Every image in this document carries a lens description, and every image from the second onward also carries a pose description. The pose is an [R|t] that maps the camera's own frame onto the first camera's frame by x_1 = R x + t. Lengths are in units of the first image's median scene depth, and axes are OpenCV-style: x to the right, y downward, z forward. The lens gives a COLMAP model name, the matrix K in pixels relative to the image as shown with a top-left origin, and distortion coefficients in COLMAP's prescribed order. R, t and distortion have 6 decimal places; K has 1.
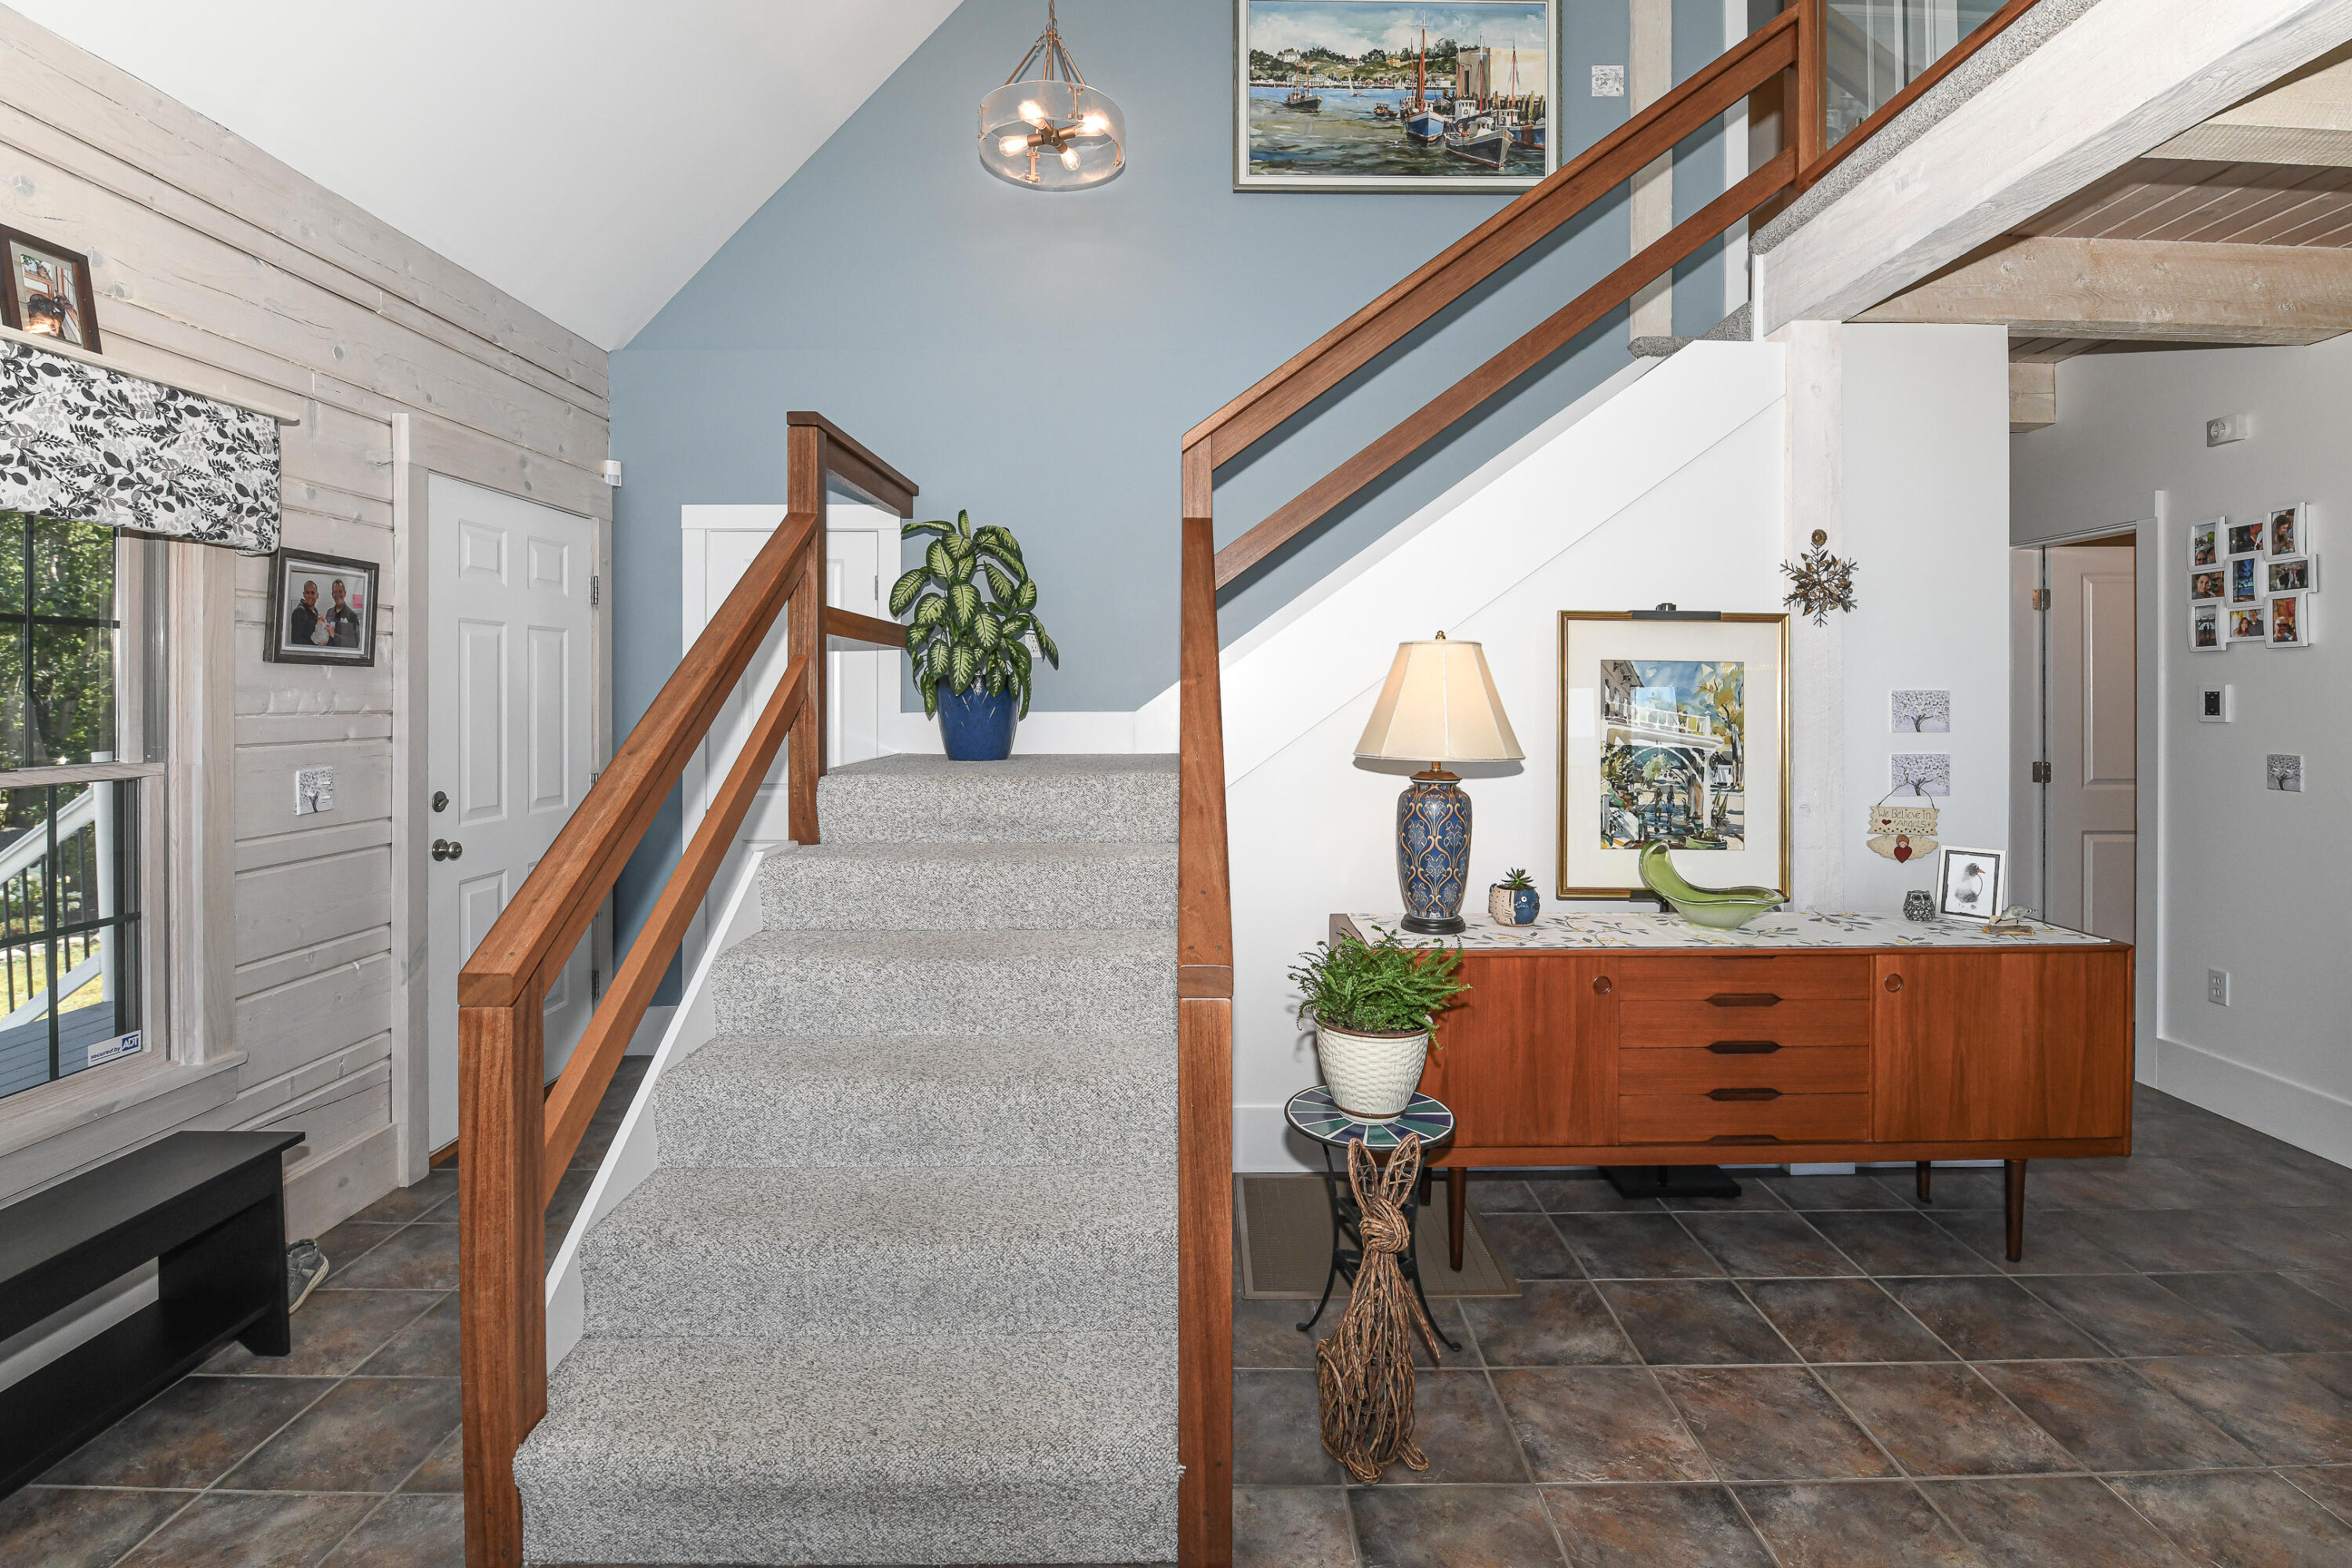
lens RADIAL K [[1047.7, 0, 1221.7], [0, 1047.7, 702.0], [0, 0, 1]] dist [-0.001921, -0.000172]
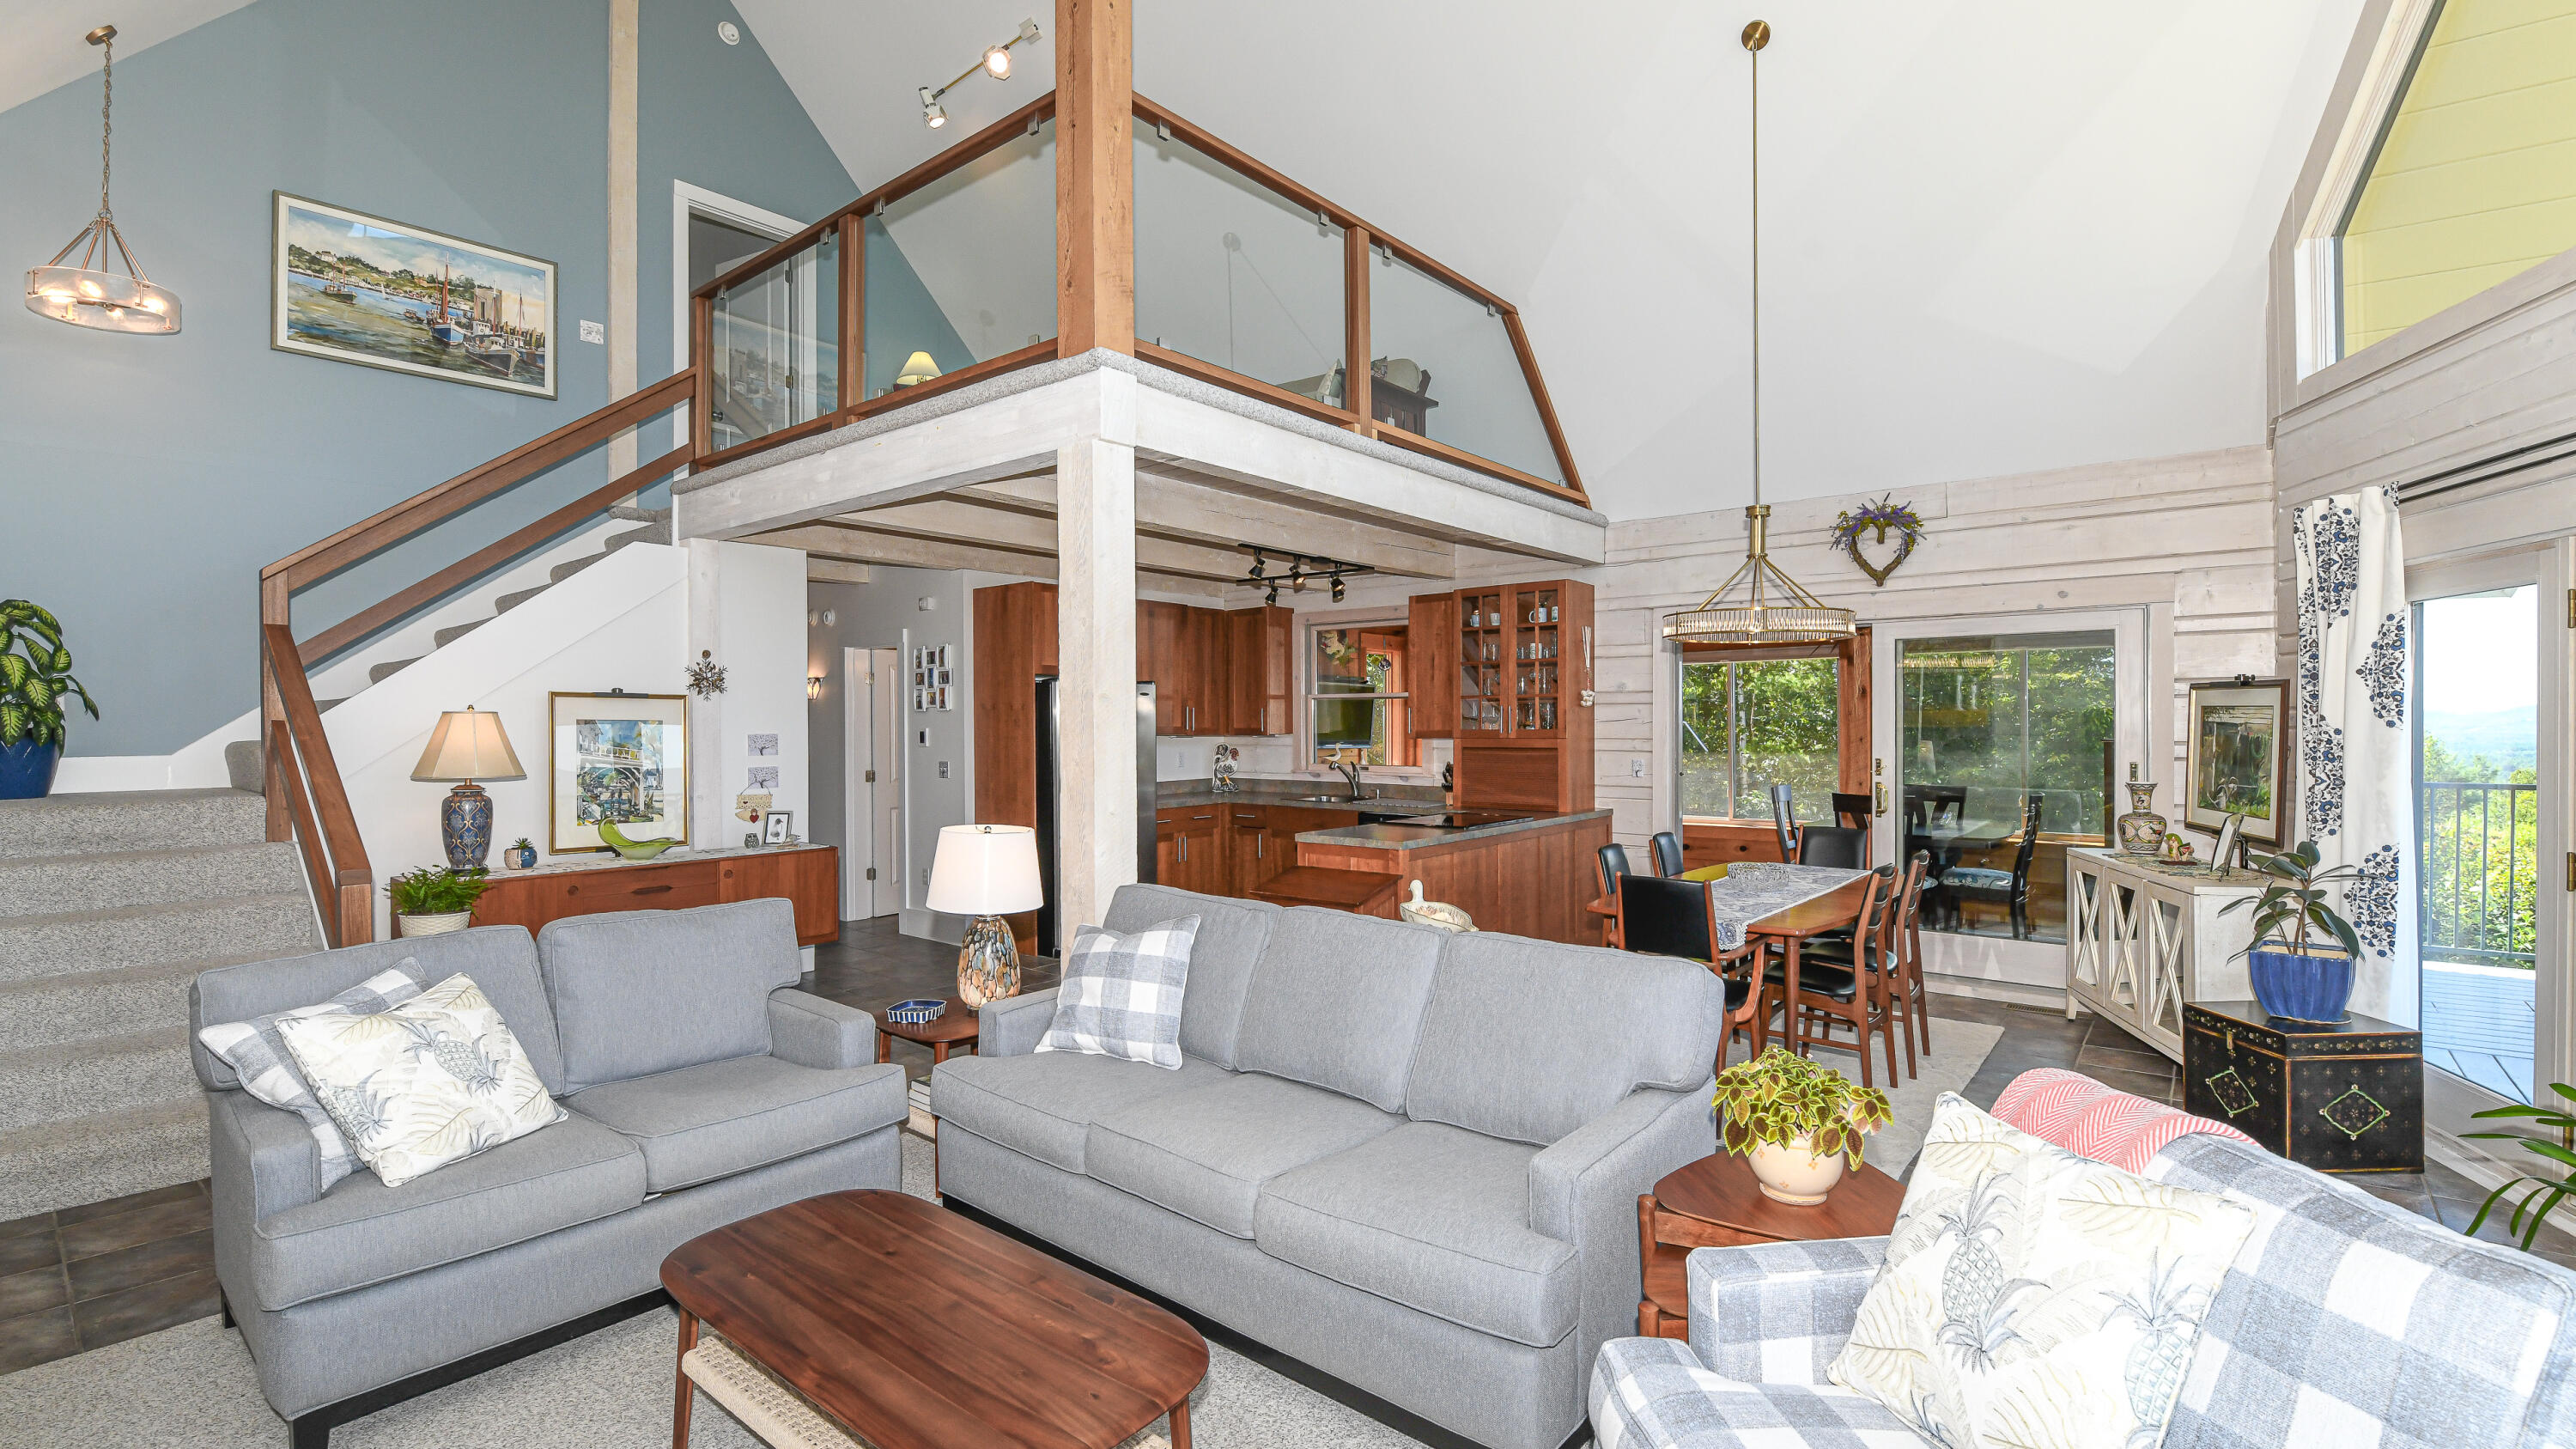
lens RADIAL K [[1127.2, 0, 1288.0], [0, 1127.2, 724.5], [0, 0, 1]] dist [-0.002413, -0.011347]
pose [[0.651064, -0.005626, 0.759002, -0.272267], [0.007810, 0.999969, 0.000712, -0.021397], [-0.758983, 0.005464, 0.651088, -1.053509]]
